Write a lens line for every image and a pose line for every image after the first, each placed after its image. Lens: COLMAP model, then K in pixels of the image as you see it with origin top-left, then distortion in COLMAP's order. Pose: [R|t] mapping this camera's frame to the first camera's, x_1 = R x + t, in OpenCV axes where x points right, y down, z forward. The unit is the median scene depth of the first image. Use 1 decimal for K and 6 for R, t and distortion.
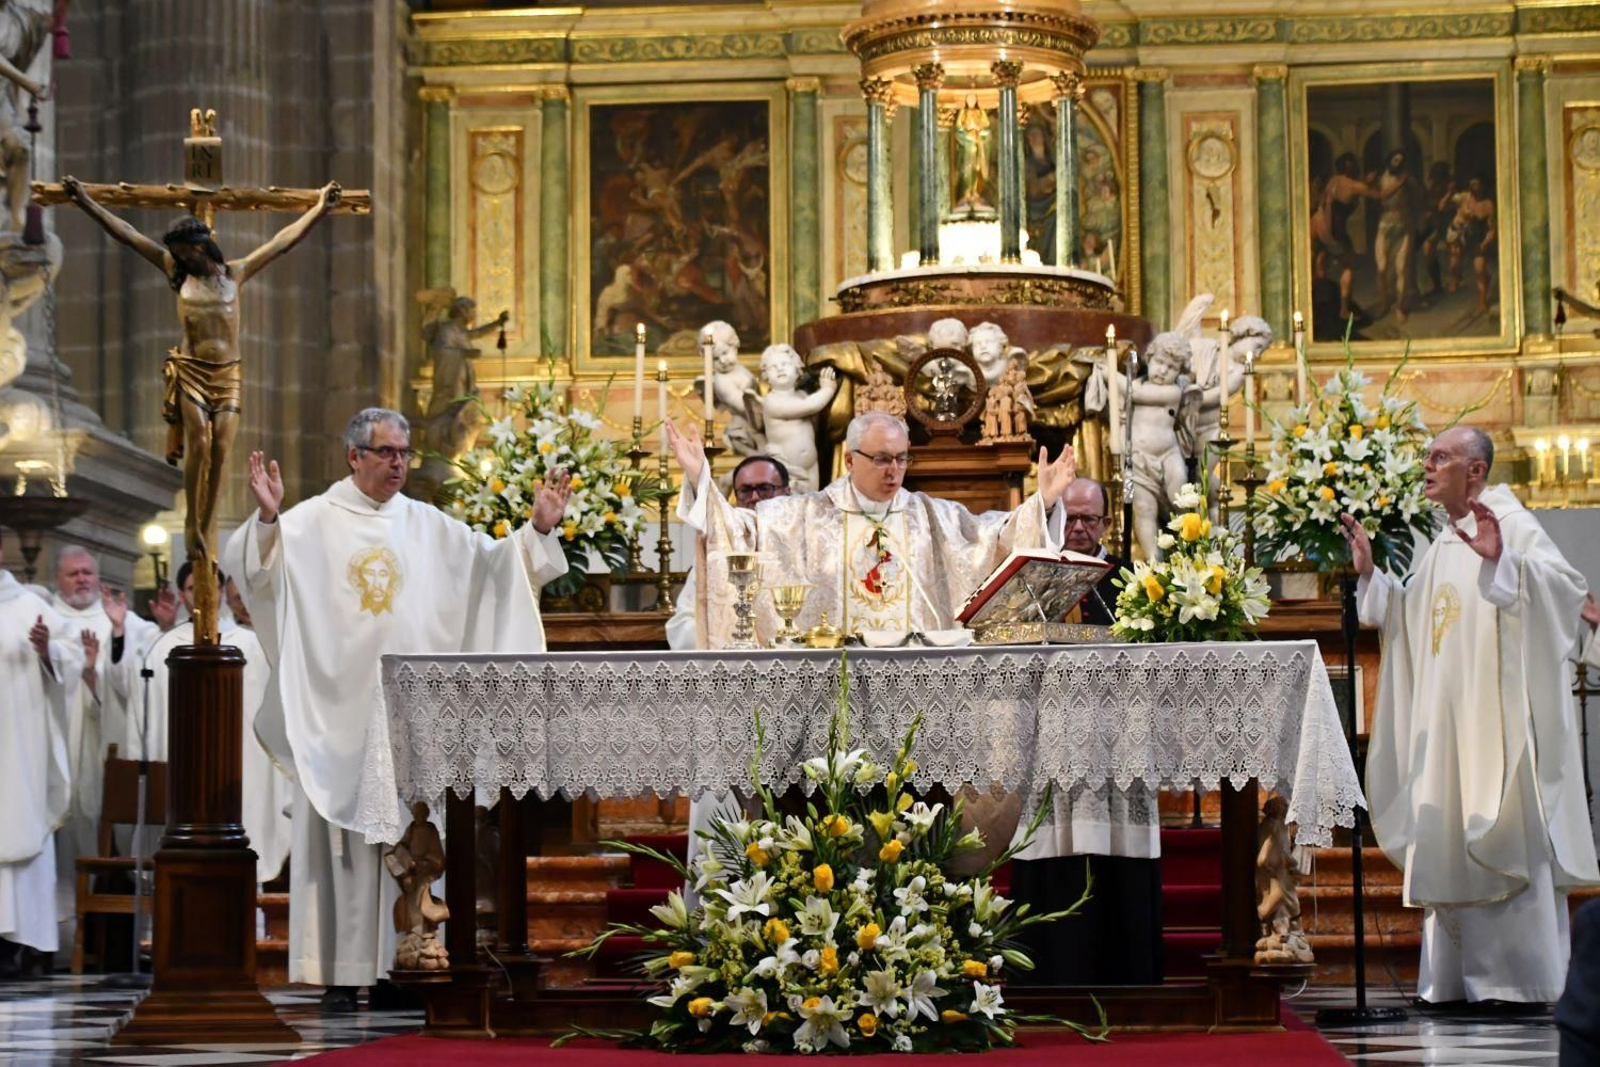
lens RADIAL K [[3674.7, 0, 800.0], [0, 3674.7, 533.5], [0, 0, 1]] dist [-0.008225, 0.856168]
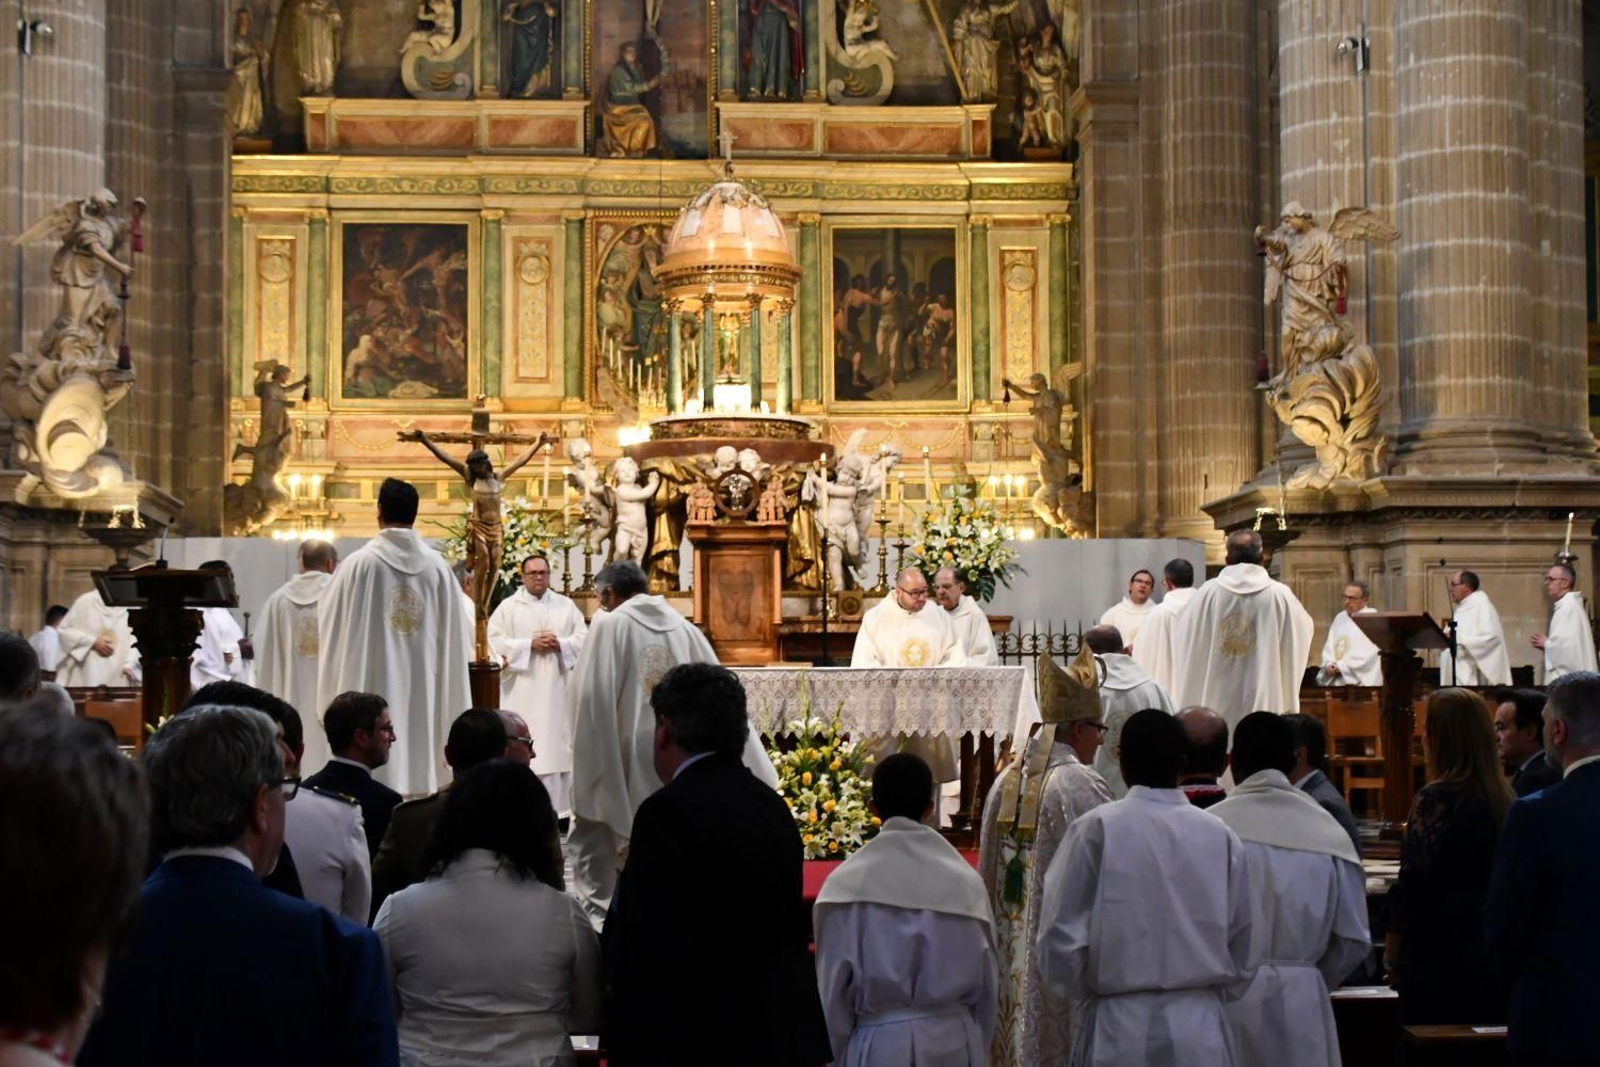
lens RADIAL K [[2943.1, 0, 800.0], [0, 2943.1, 533.5], [0, 0, 1]] dist [0.012192, 0.262507]
pose [[0.985448, 0.014904, 0.169325, -0.086127], [-0.018600, 0.999622, 0.020260, -0.024762], [-0.168959, -0.023114, 0.985352, -0.202656]]
